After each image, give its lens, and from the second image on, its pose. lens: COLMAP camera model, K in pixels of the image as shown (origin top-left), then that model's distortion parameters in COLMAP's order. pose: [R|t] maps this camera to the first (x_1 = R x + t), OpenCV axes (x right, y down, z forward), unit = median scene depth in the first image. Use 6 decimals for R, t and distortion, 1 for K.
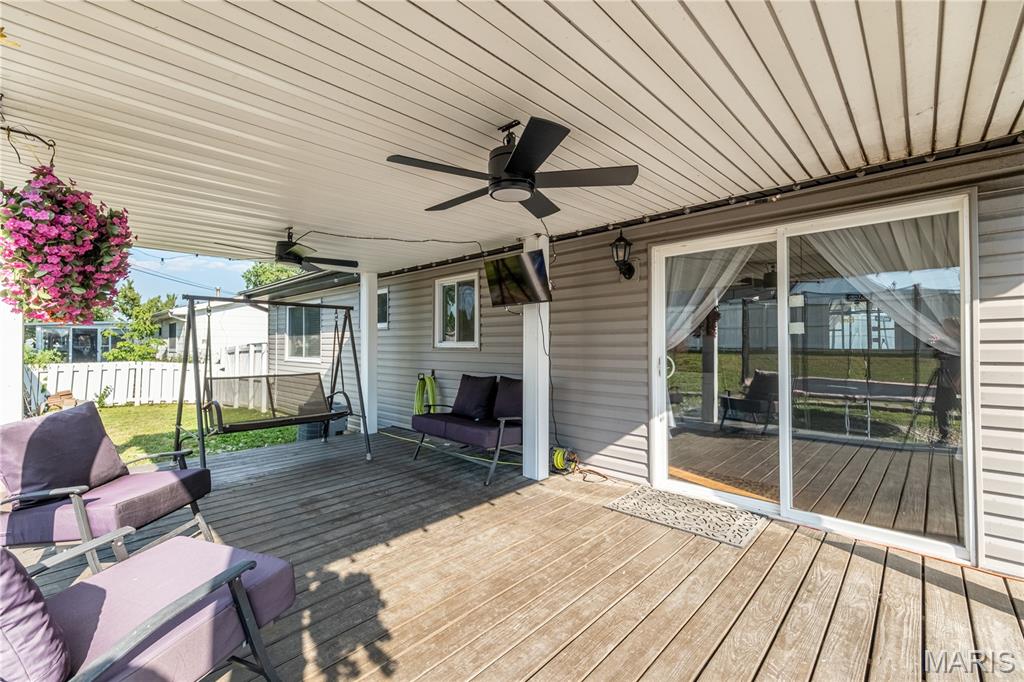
lens RADIAL K [[435.0, 0, 512.0], [0, 435.0, 341.0], [0, 0, 1]] dist [0.000791, -0.000020]
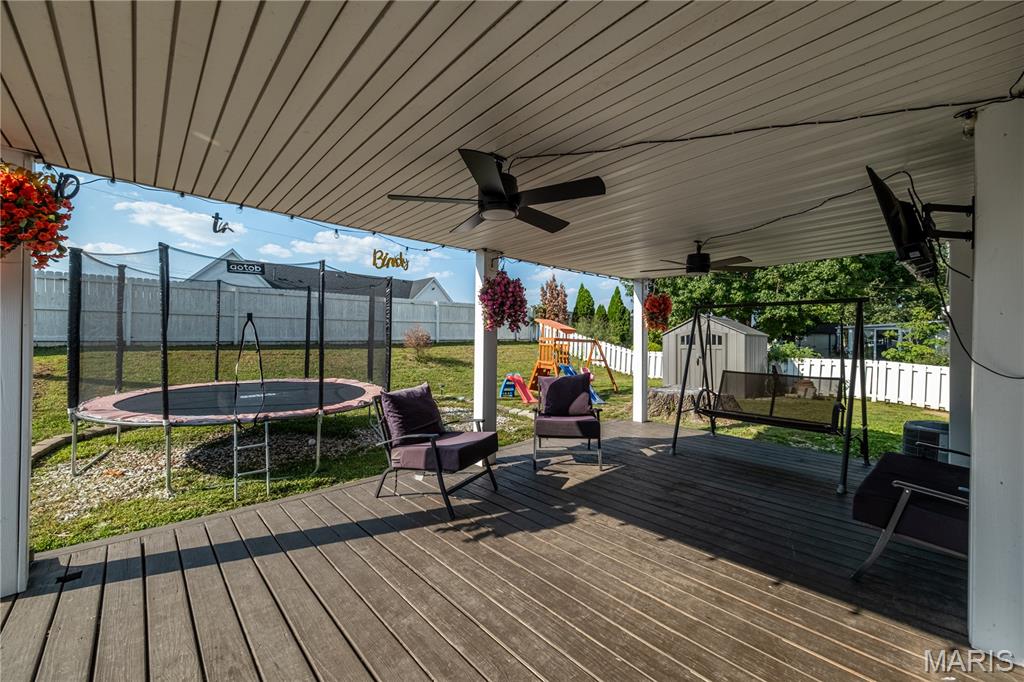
lens RADIAL K [[398.9, 0, 511.0], [0, 398.9, 337.5], [0, 0, 1]] dist [0.006407, -0.003261]
pose [[-0.056368, 0.002209, -0.998408, 0.683635], [-0.011606, 0.999929, 0.002867, -0.007444], [0.998343, 0.011749, -0.056338, 0.700227]]
